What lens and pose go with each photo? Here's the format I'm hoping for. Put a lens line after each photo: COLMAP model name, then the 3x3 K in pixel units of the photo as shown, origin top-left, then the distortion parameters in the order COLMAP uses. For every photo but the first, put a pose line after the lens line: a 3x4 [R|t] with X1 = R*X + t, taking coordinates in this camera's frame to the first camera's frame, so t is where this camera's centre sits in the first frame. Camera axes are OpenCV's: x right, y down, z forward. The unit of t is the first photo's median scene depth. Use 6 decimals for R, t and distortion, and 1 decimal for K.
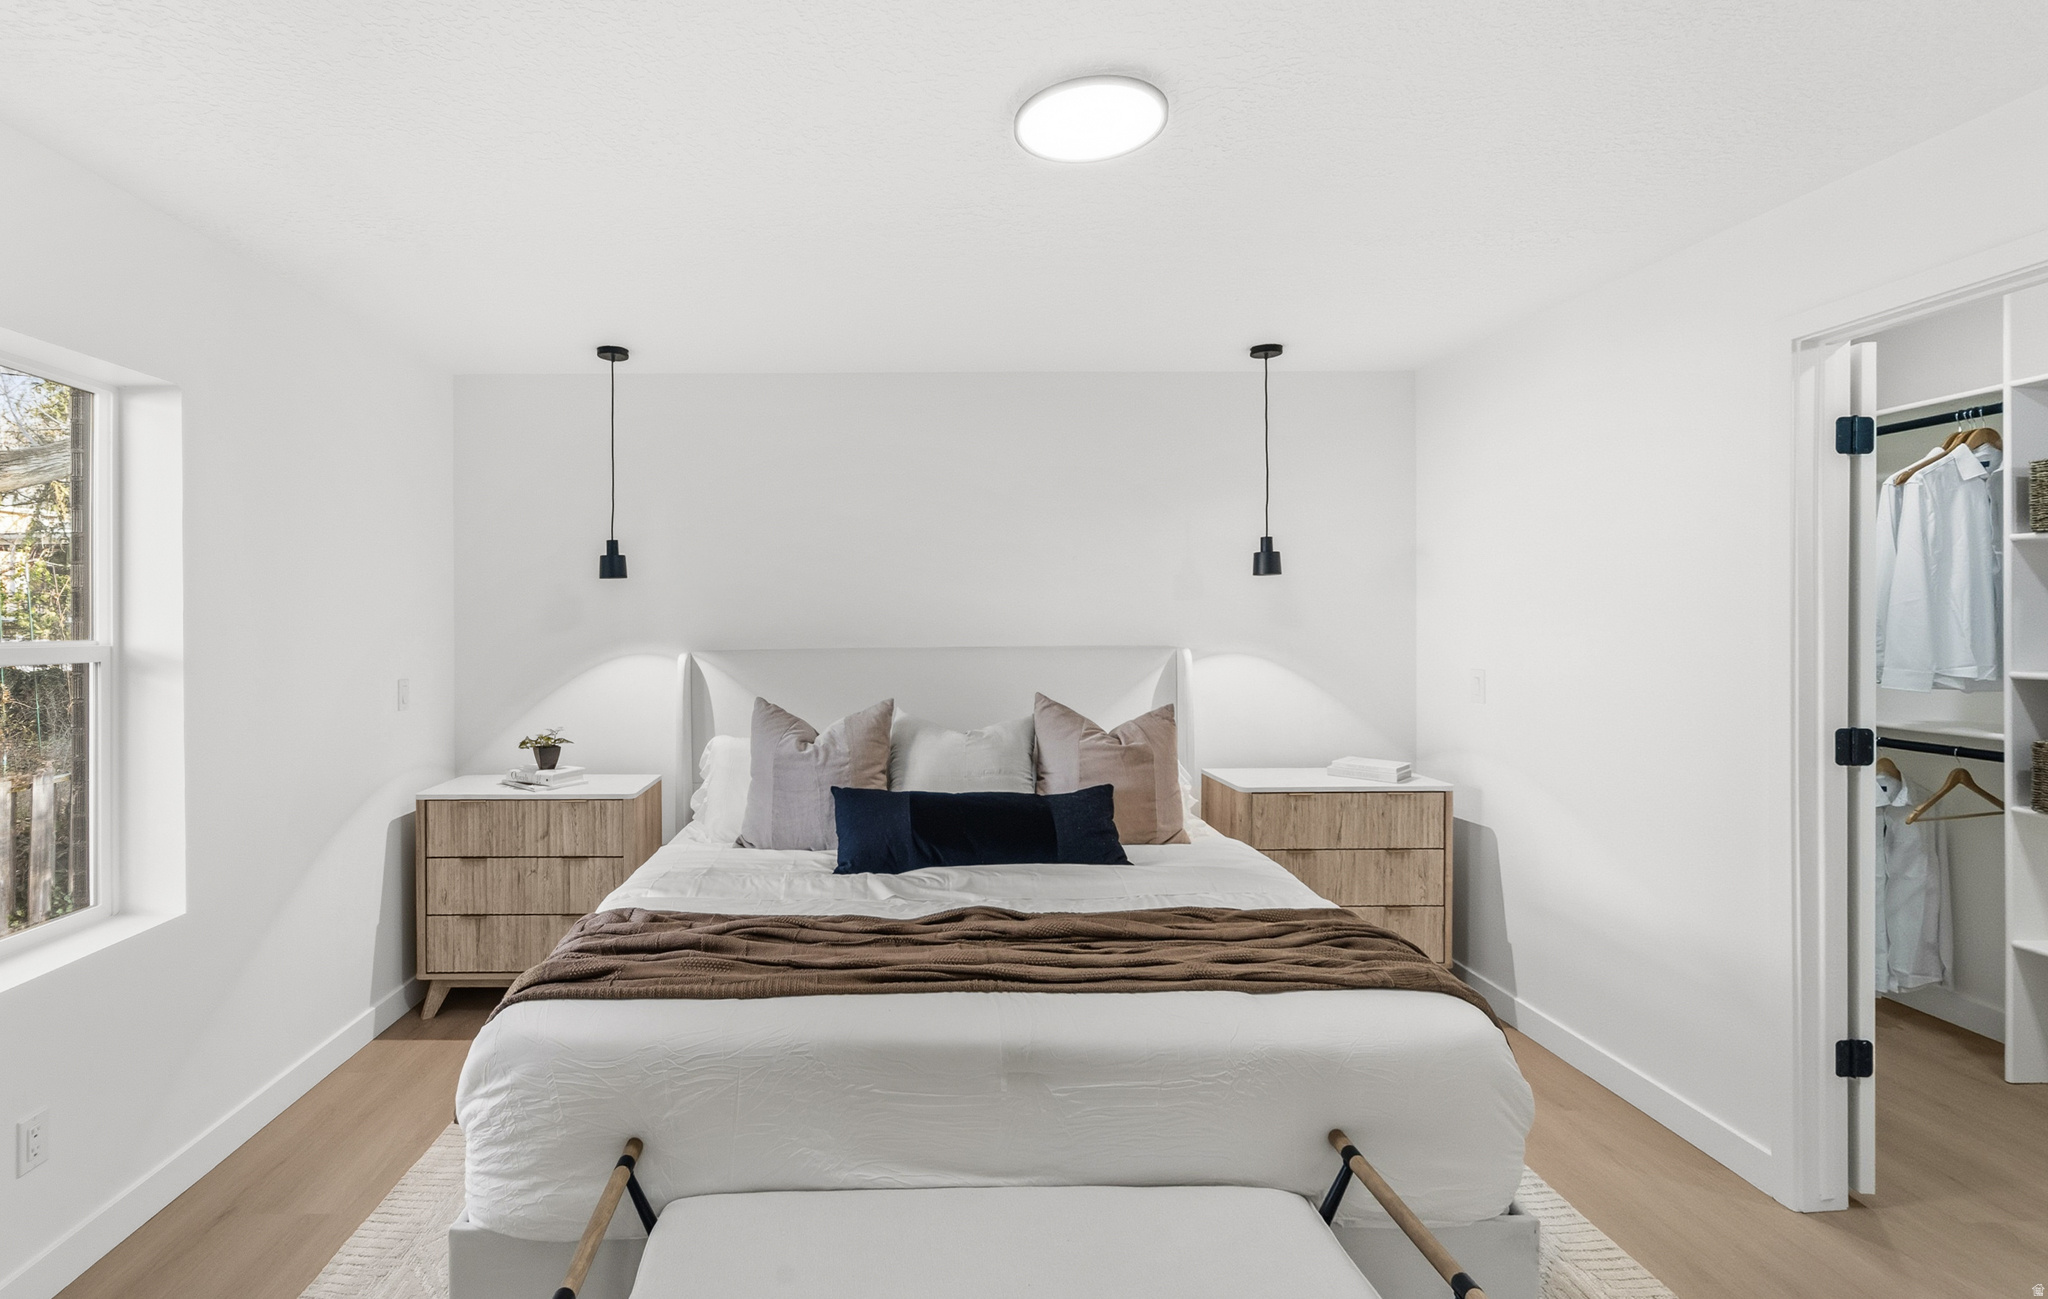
lens RADIAL K [[916.5, 0, 909.4], [0, 916.5, 625.7], [0, 0, 1]] dist [0.000167, -0.000500]
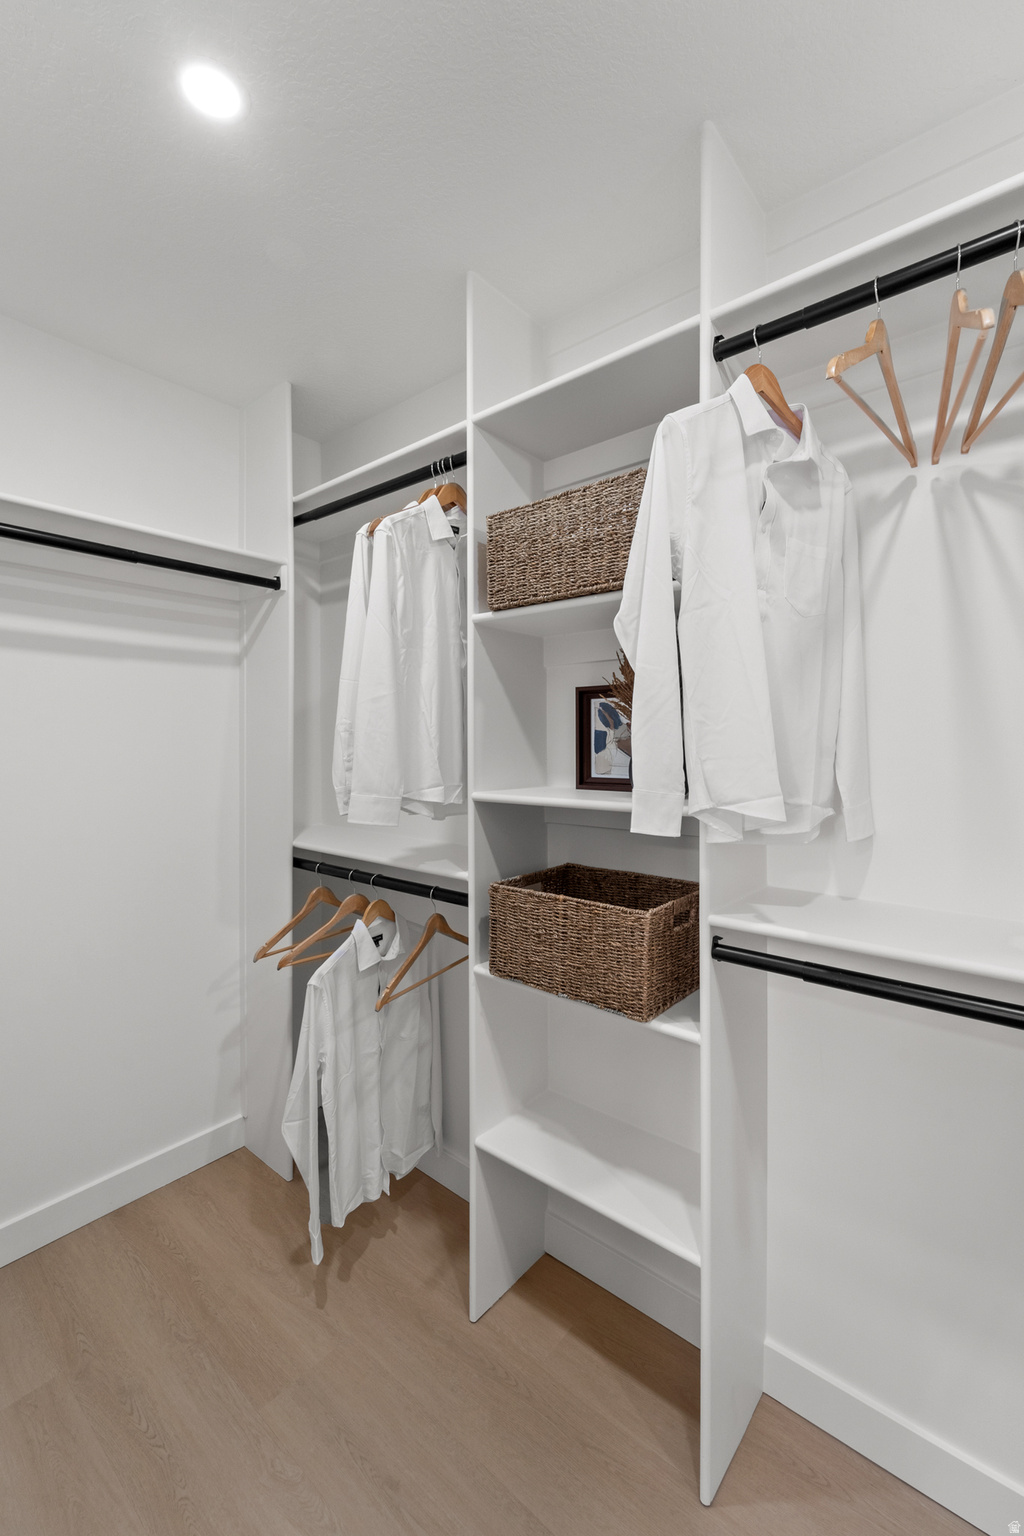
lens RADIAL K [[637.9, 0, 510.9], [0, 637.9, 750.1], [0, 0, 1]] dist [0.002057, -0.000014]
pose [[0.652003, -0.004546, 0.758203, 0.776919], [0.000522, 0.999984, 0.005546, 0.010920], [-0.758216, -0.003220, 0.651995, 0.595082]]
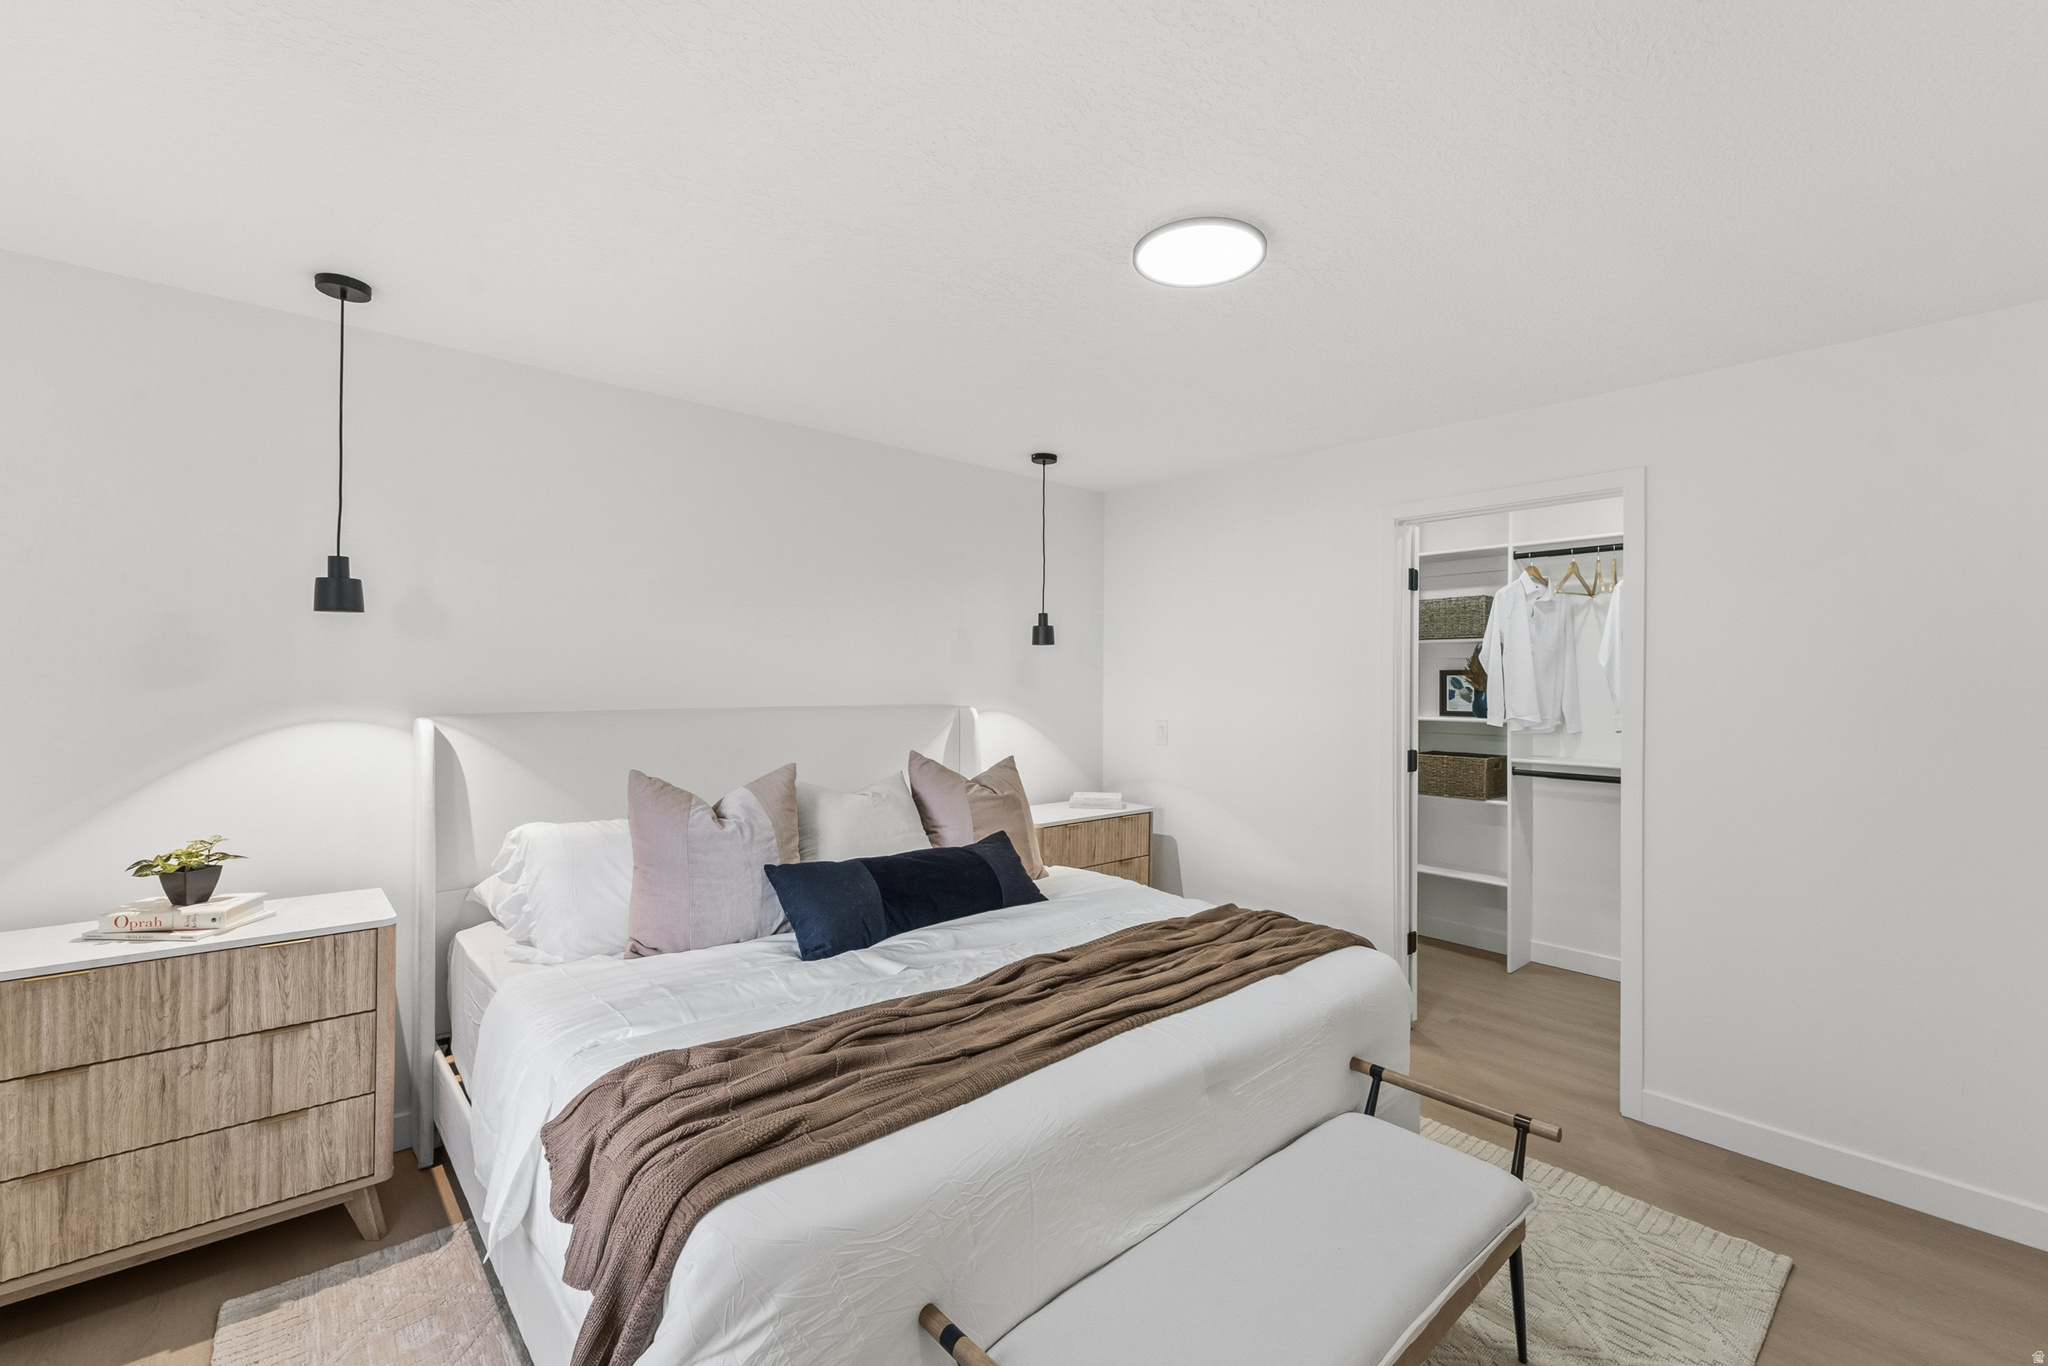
lens RADIAL K [[850.5, 0, 1024.0], [0, 850.5, 683.0], [0, 0, 1]] dist [0.002057, -0.000014]
pose [[0.753771, 0.011127, 0.657043, -0.426630], [-0.008522, 0.999938, -0.007157, 0.002912], [-0.657082, -0.000205, 0.753819, 0.210251]]
